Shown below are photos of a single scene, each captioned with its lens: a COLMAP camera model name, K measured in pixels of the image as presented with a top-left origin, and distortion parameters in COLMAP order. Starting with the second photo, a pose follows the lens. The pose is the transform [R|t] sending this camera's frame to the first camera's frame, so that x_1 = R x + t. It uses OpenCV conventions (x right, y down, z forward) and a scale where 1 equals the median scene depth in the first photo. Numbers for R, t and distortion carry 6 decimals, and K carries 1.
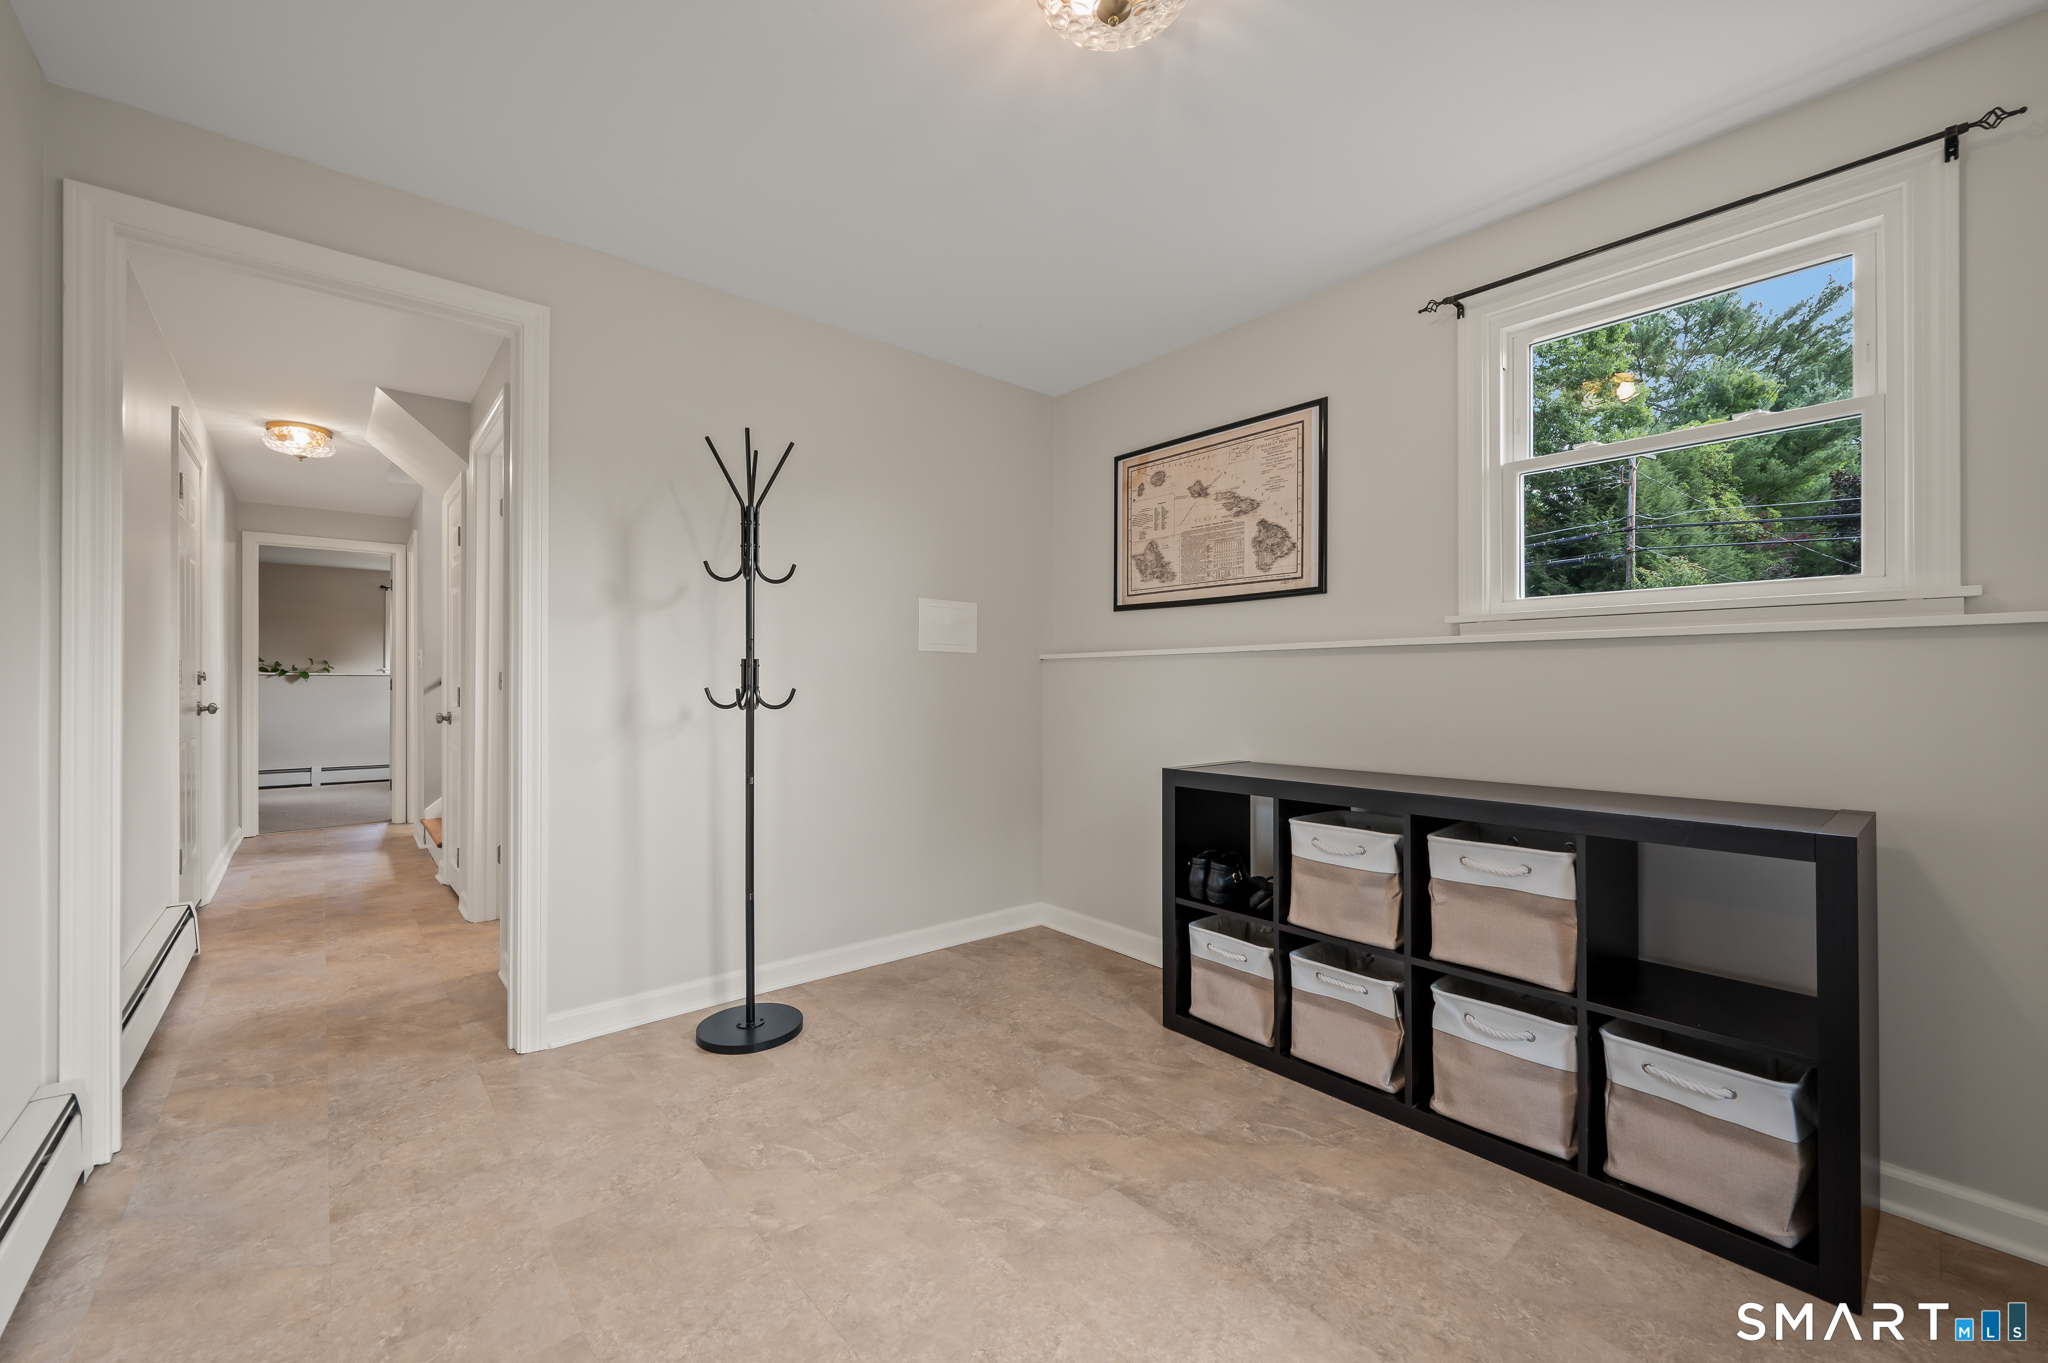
lens RADIAL K [[816.4, 0, 1021.9], [0, 816.4, 681.2], [0, 0, 1]] dist [-0.000898, -0.001046]
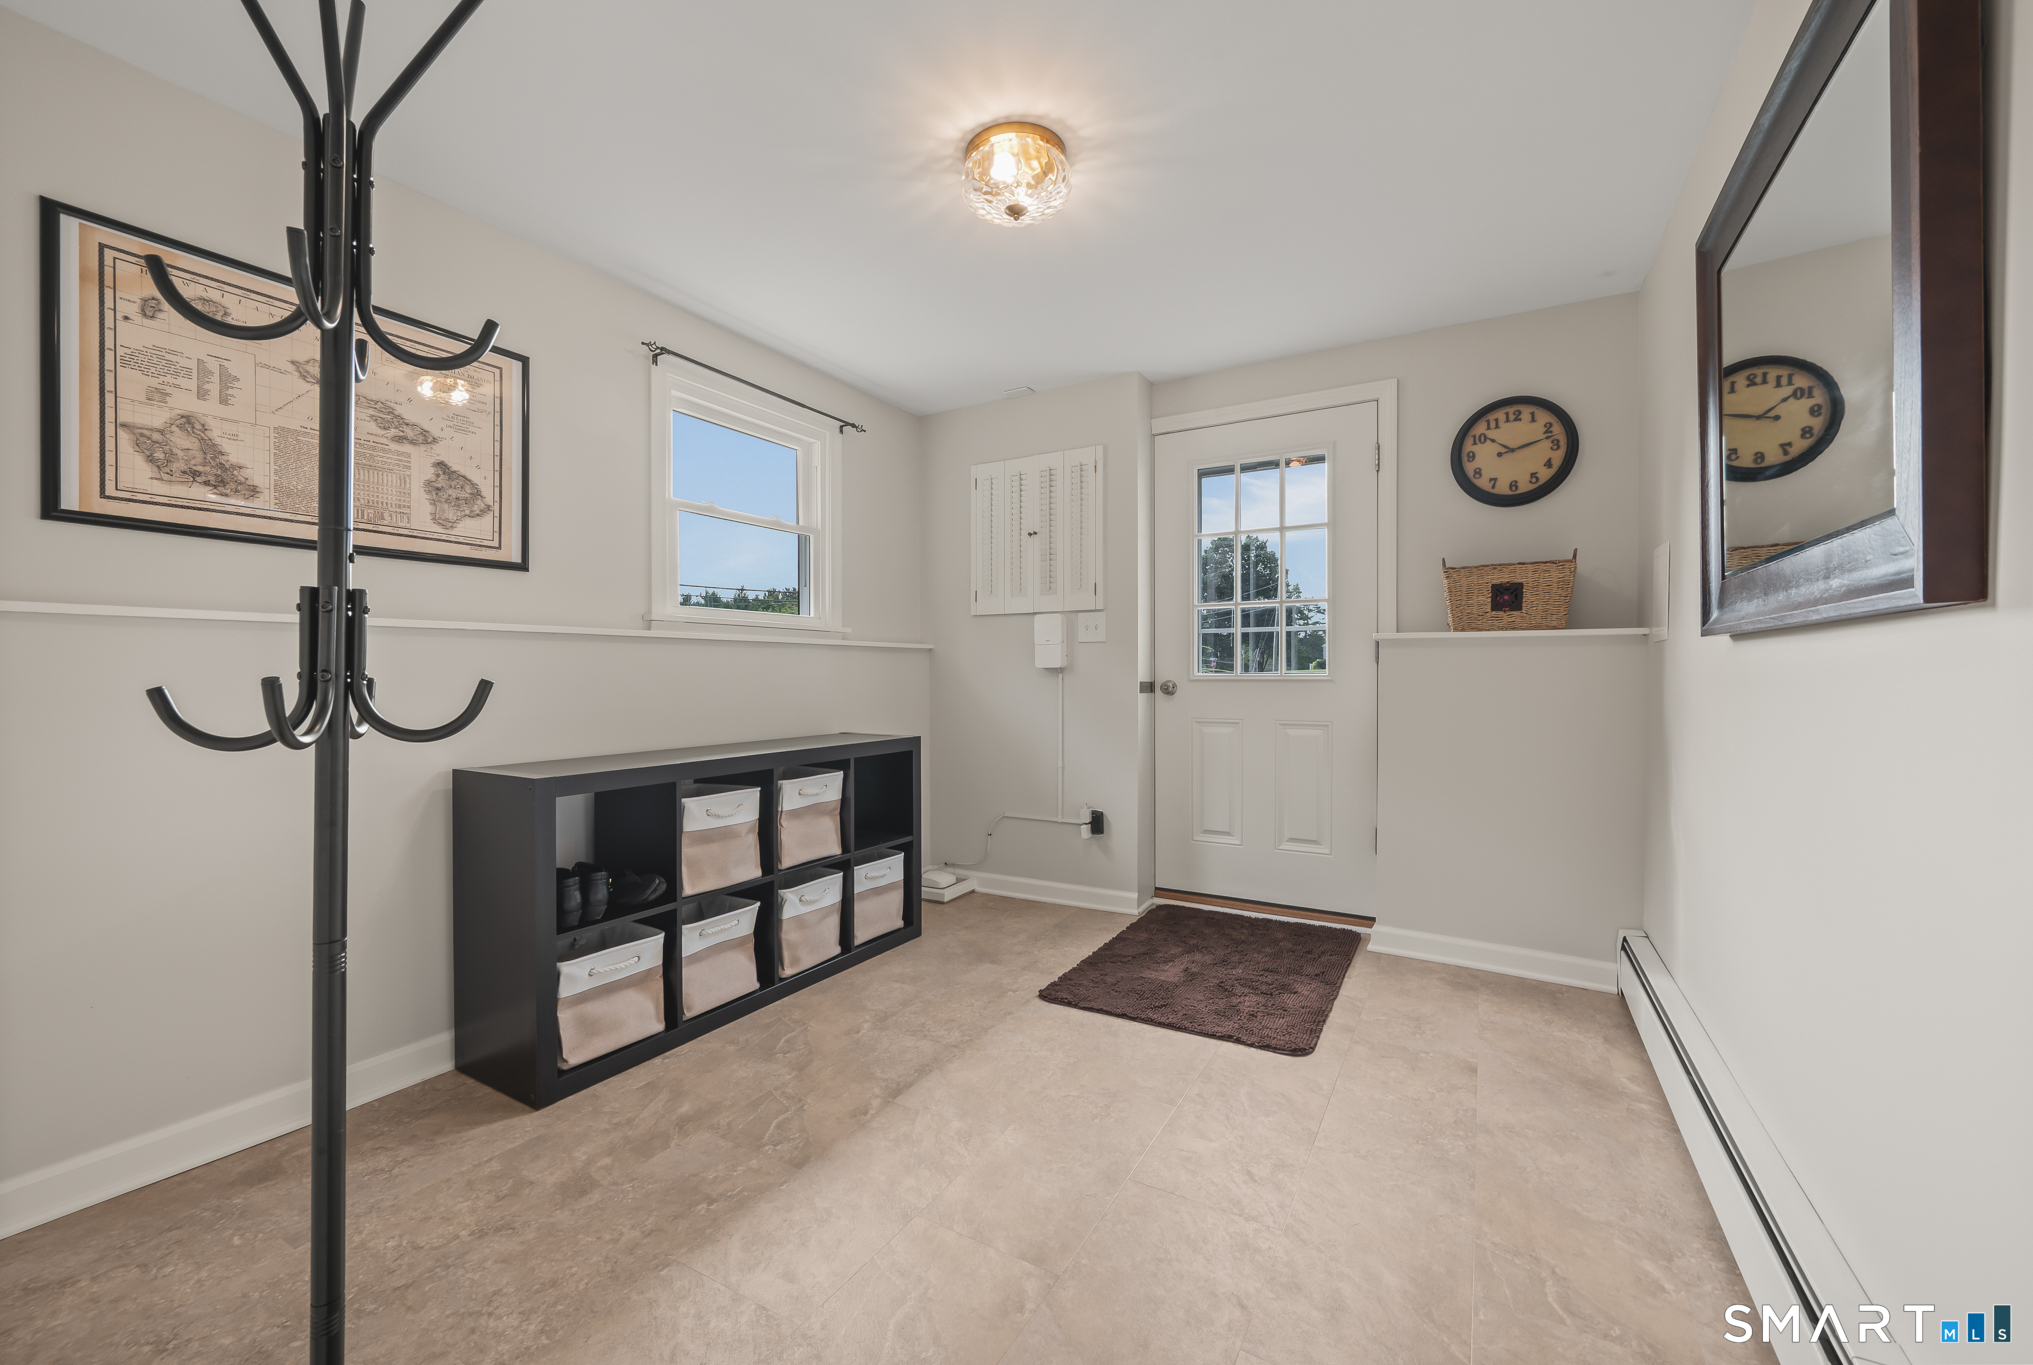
lens RADIAL K [[839.6, 0, 1011.4], [0, 839.6, 673.9], [0, 0, 1]] dist [-0.002517, -0.000223]
pose [[-0.341008, -0.001701, 0.940059, -0.766509], [-0.004281, 0.999991, 0.000257, 0.004741], [-0.940050, -0.003937, -0.341013, 0.890362]]
